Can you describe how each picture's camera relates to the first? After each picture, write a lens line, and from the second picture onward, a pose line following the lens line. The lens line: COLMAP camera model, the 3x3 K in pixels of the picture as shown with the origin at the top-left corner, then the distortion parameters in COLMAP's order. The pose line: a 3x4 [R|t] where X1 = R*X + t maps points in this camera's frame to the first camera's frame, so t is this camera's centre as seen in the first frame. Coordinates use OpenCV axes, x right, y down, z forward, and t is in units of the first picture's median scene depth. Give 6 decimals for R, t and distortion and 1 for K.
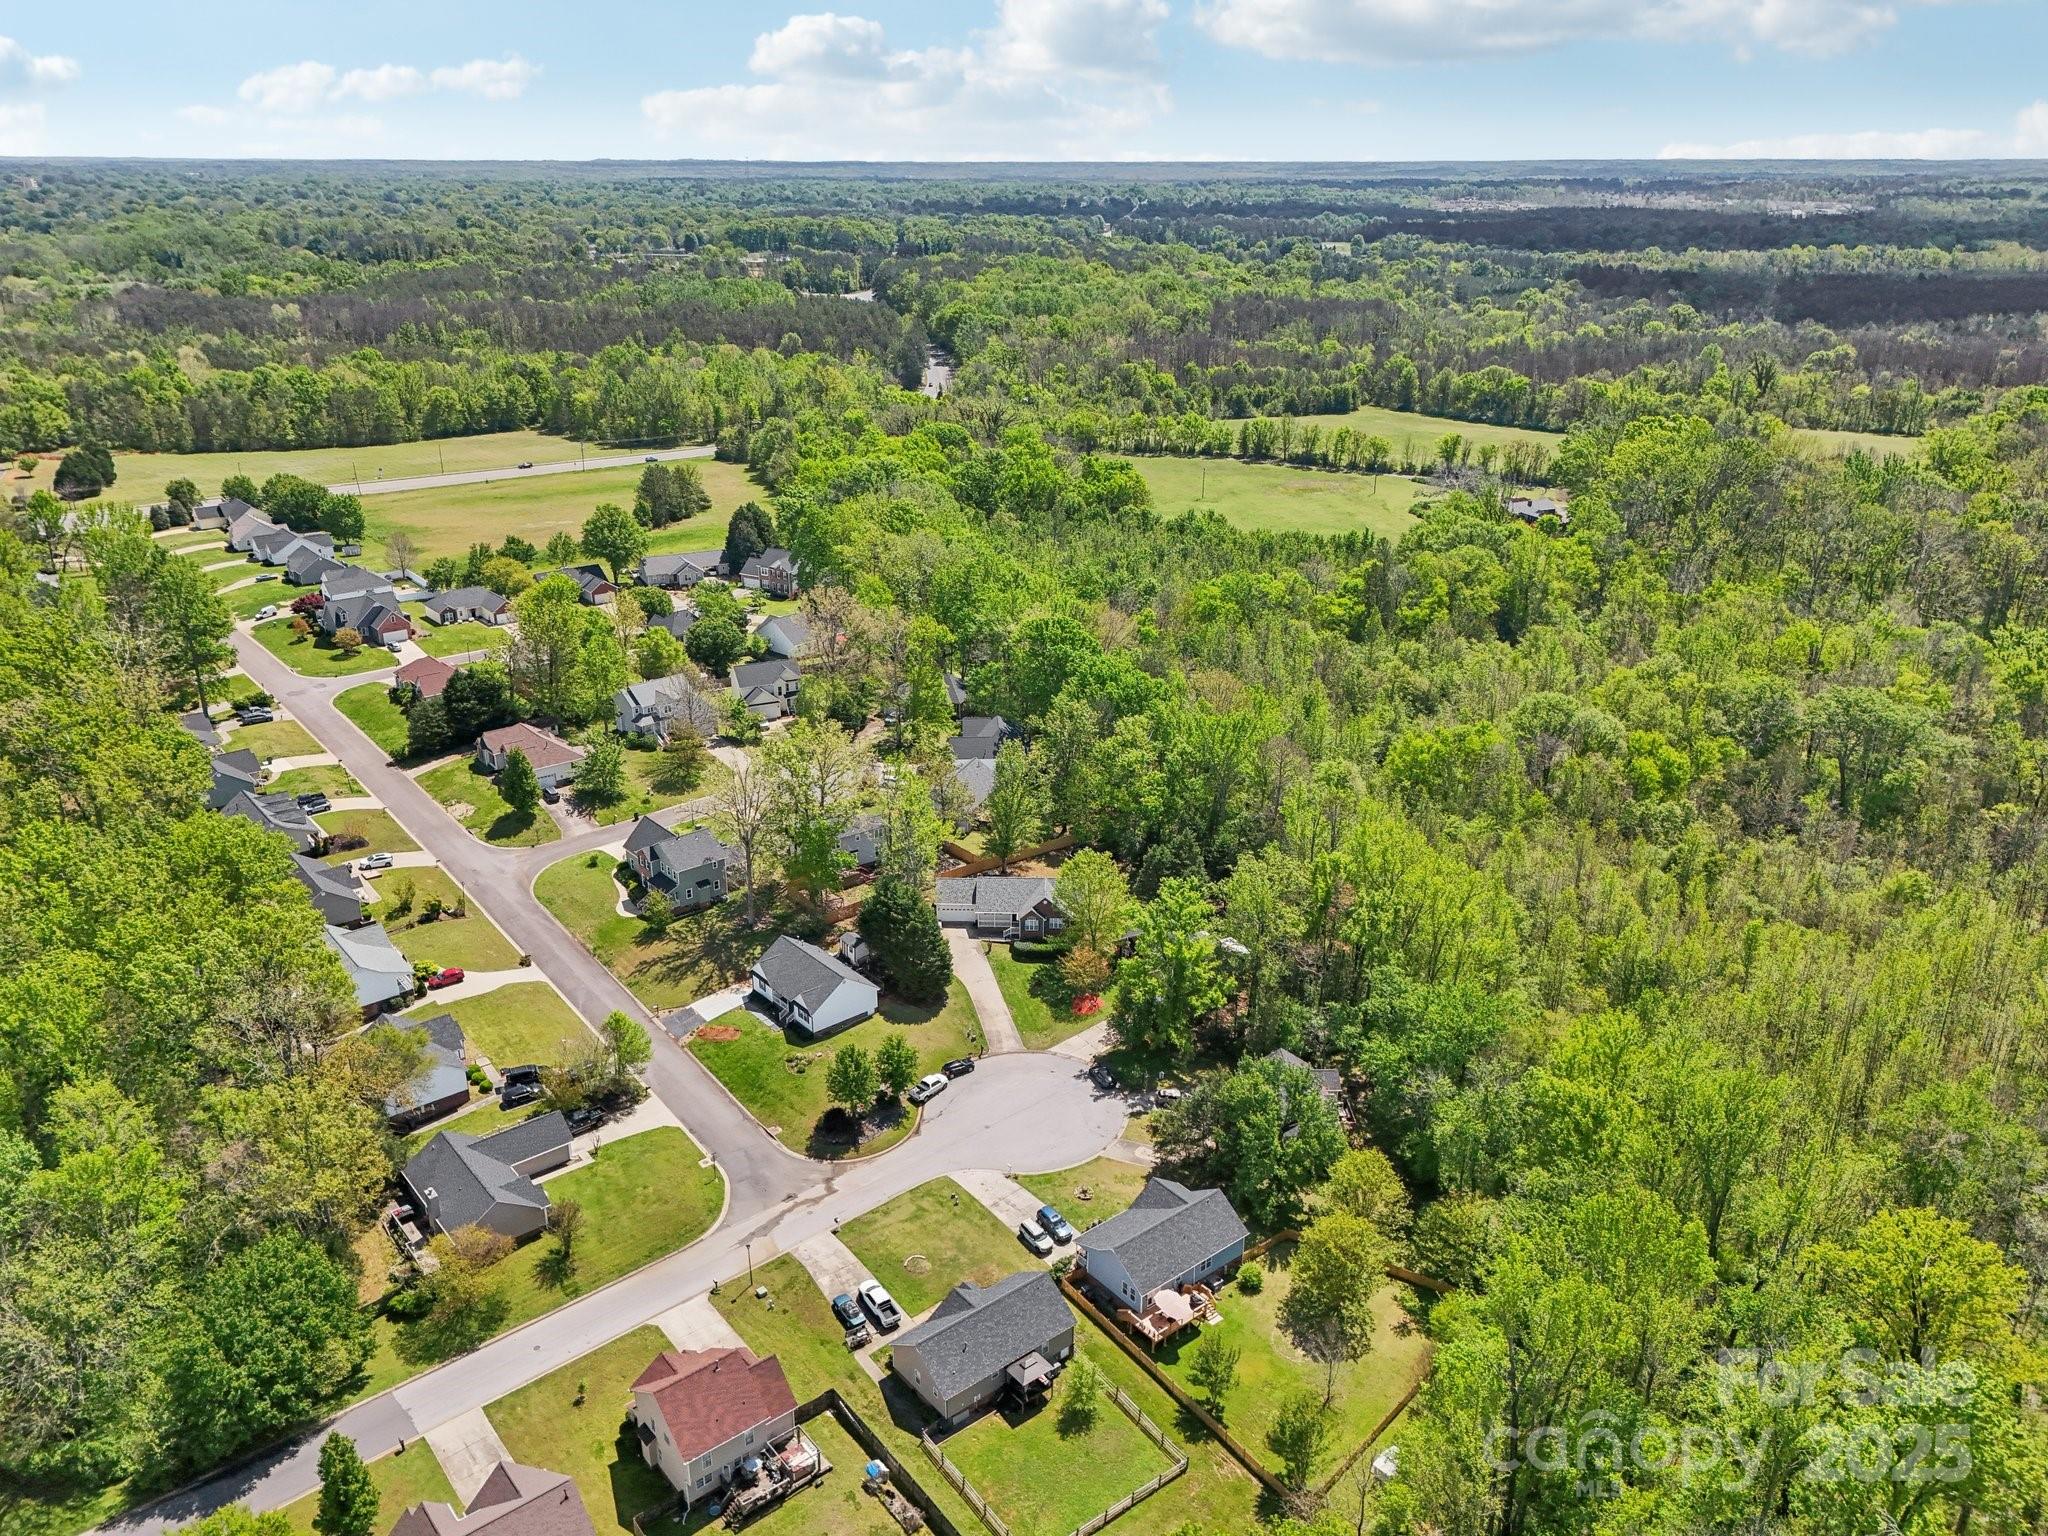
lens RADIAL K [[1531.1, 0, 1015.6], [0, 1531.1, 773.8], [0, 0, 1]] dist [0.179203, -0.296144]
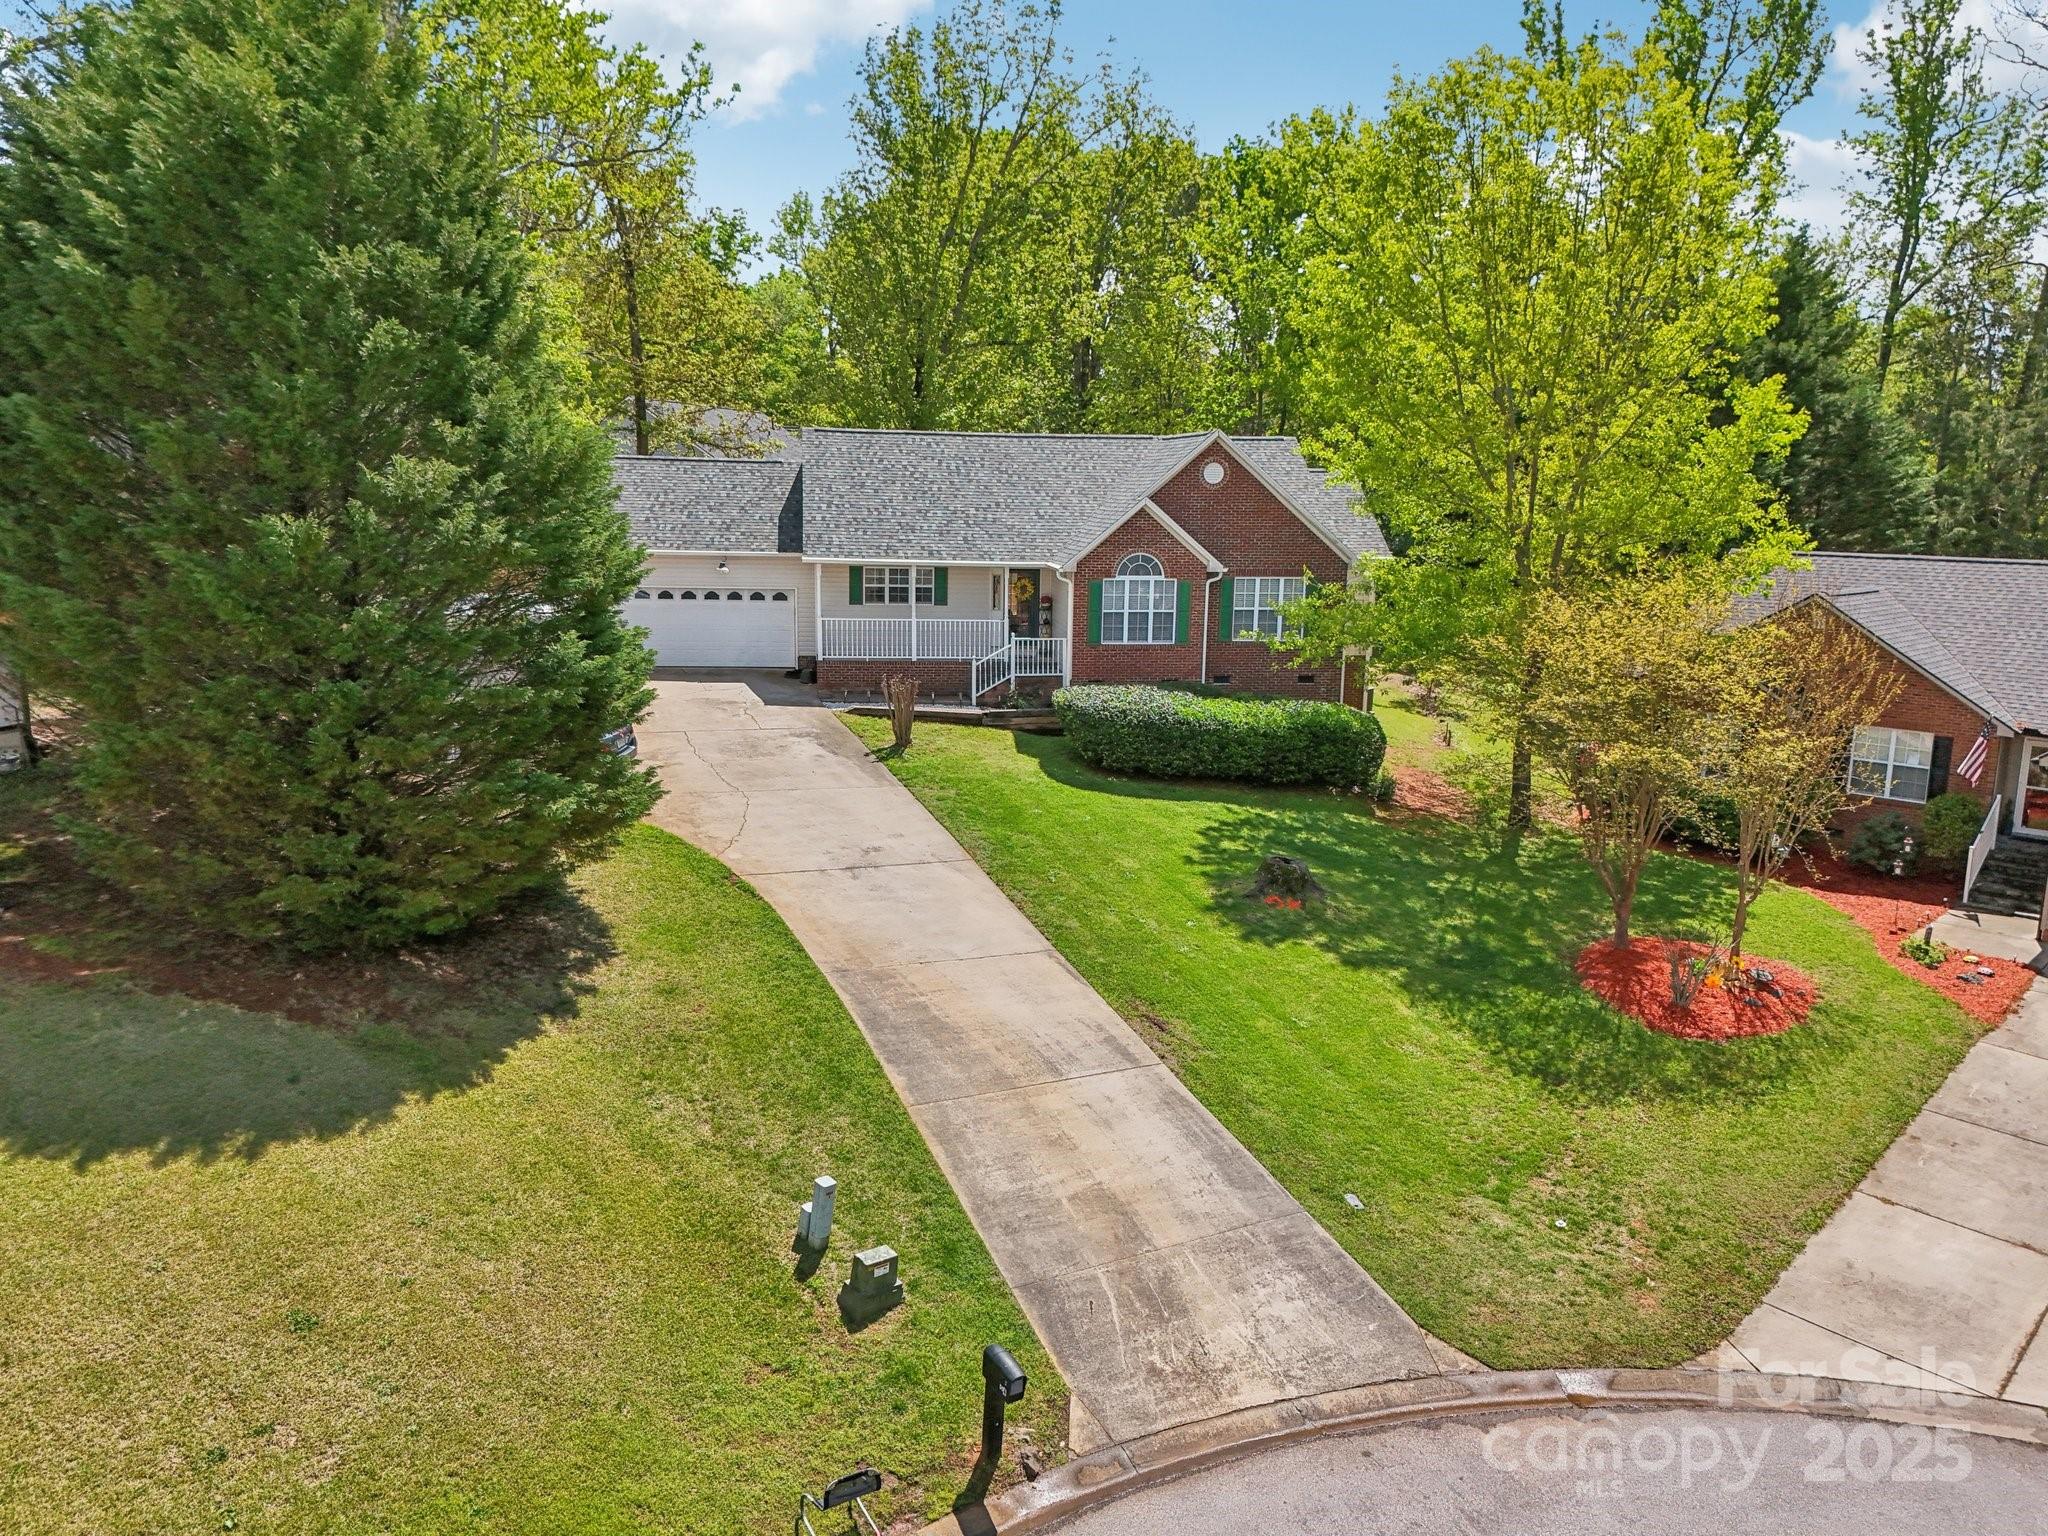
lens RADIAL K [[1531.1, 0, 1015.6], [0, 1531.1, 773.8], [0, 0, 1]] dist [0.179203, -0.296144]
pose [[0.989094, -0.024076, 0.145306, -0.029126], [0.051854, 0.980309, -0.190539, 0.149670], [-0.137858, 0.195995, 0.970866, 0.844106]]
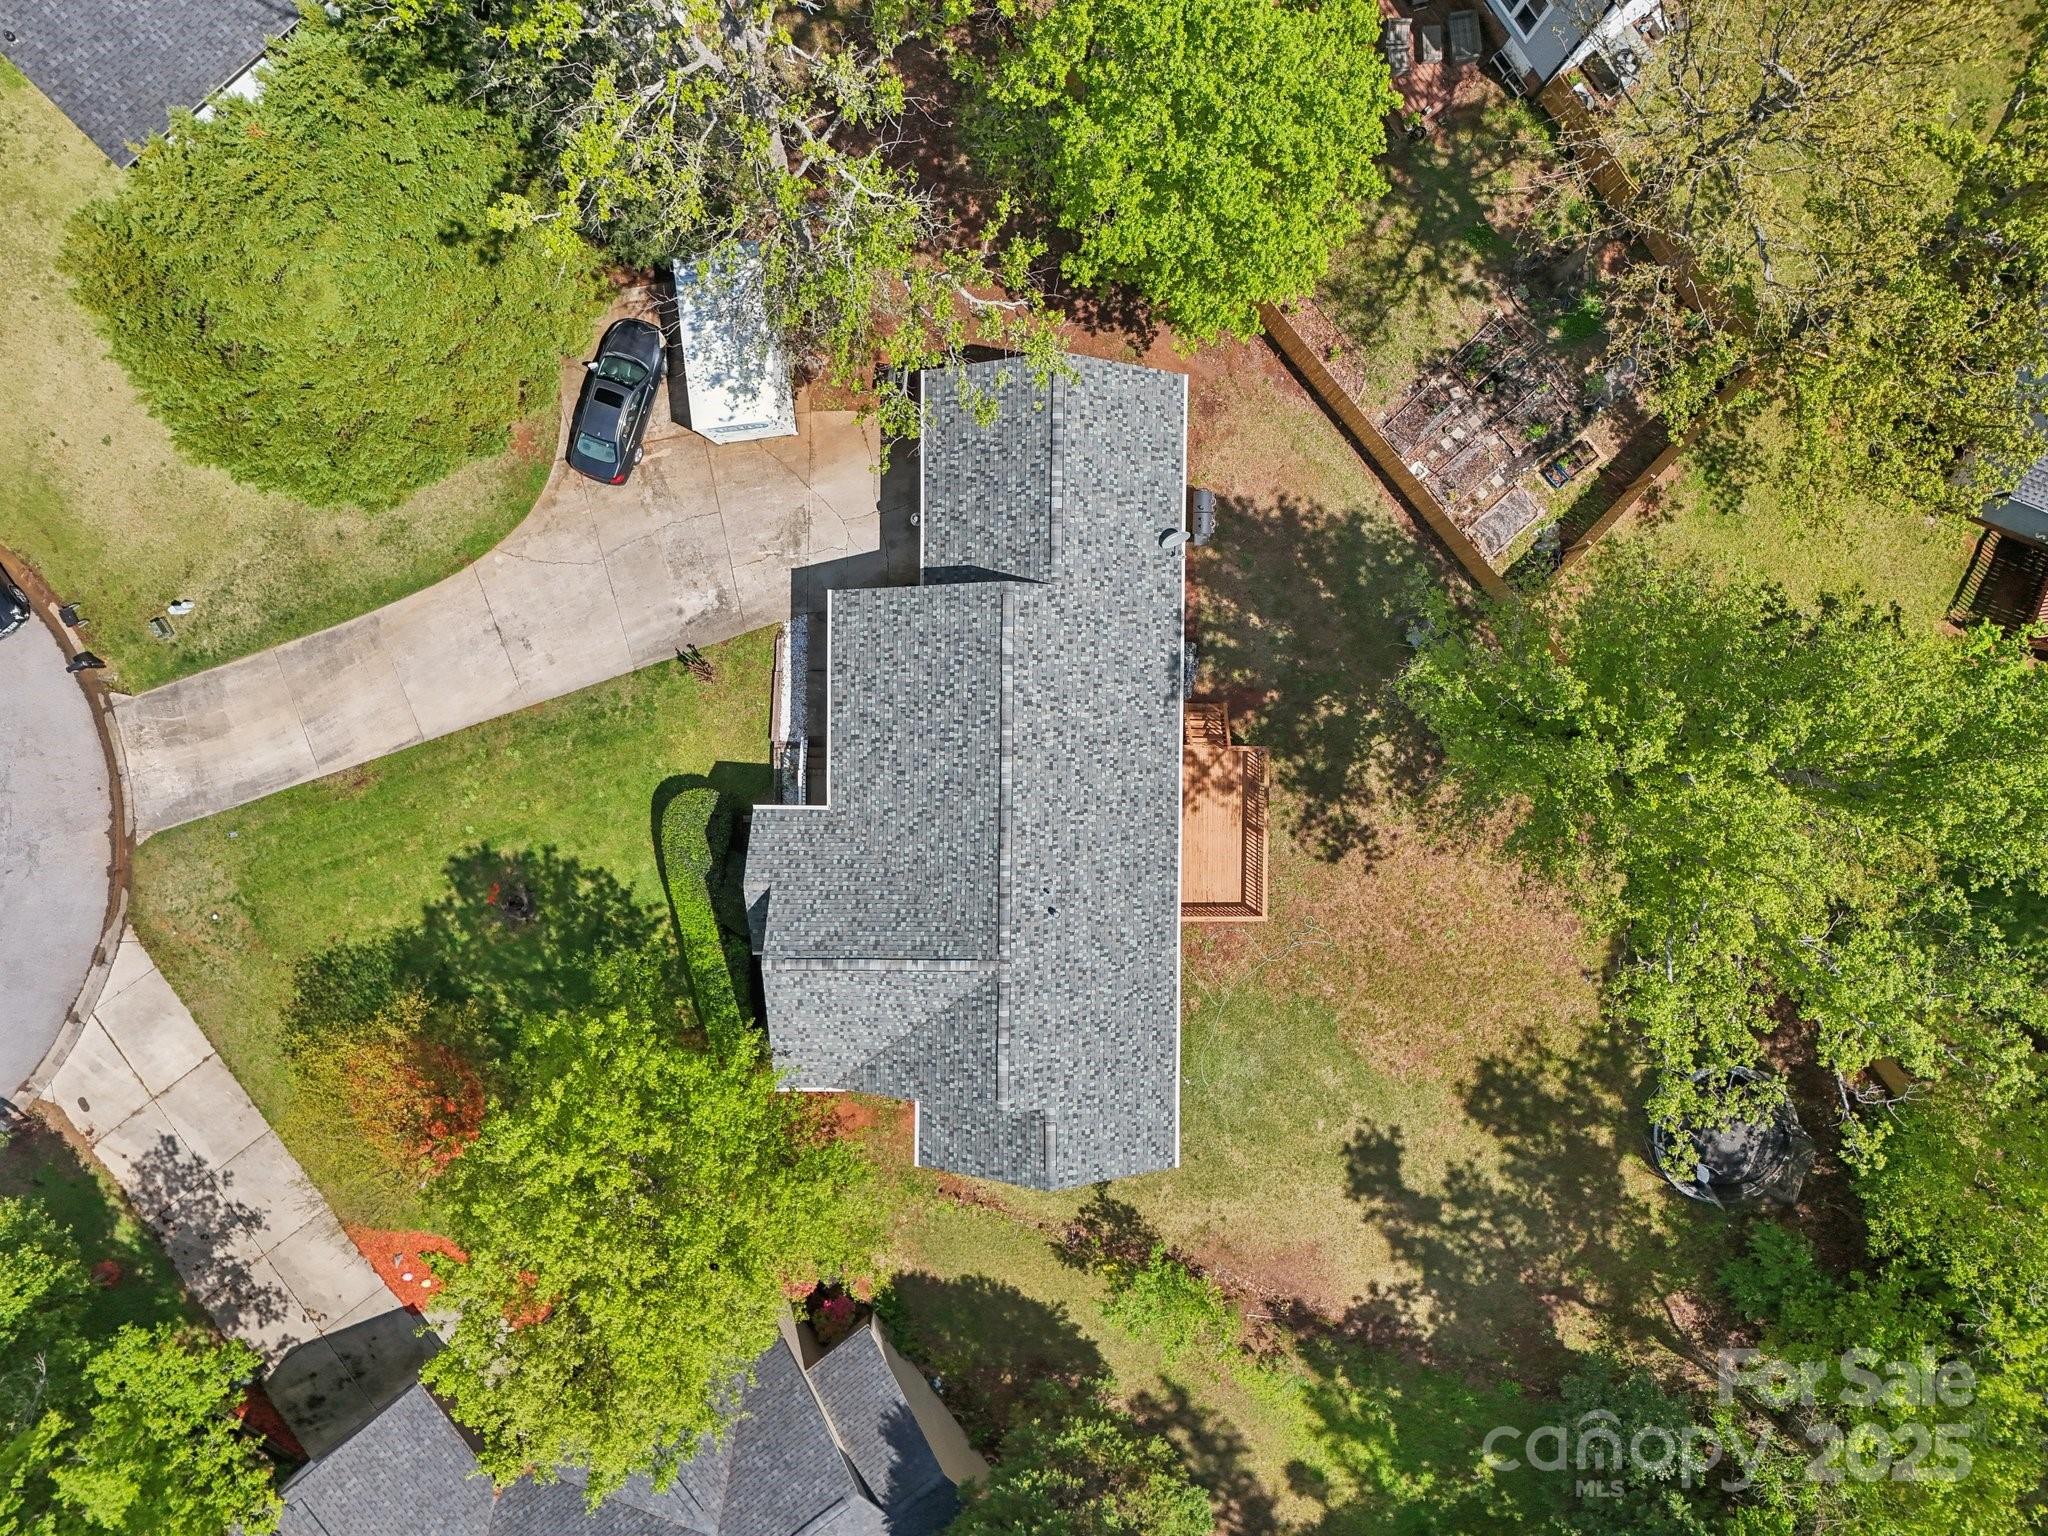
lens RADIAL K [[1522.8, 0, 1020.5], [0, 1522.8, 775.4], [0, 0, 1]] dist [0.085843, -0.080835]
pose [[0.009290, 0.999896, 0.011013, -0.005123], [-0.399664, -0.006383, 0.916640, -0.098419], [0.916615, -0.012917, 0.399563, 0.956149]]
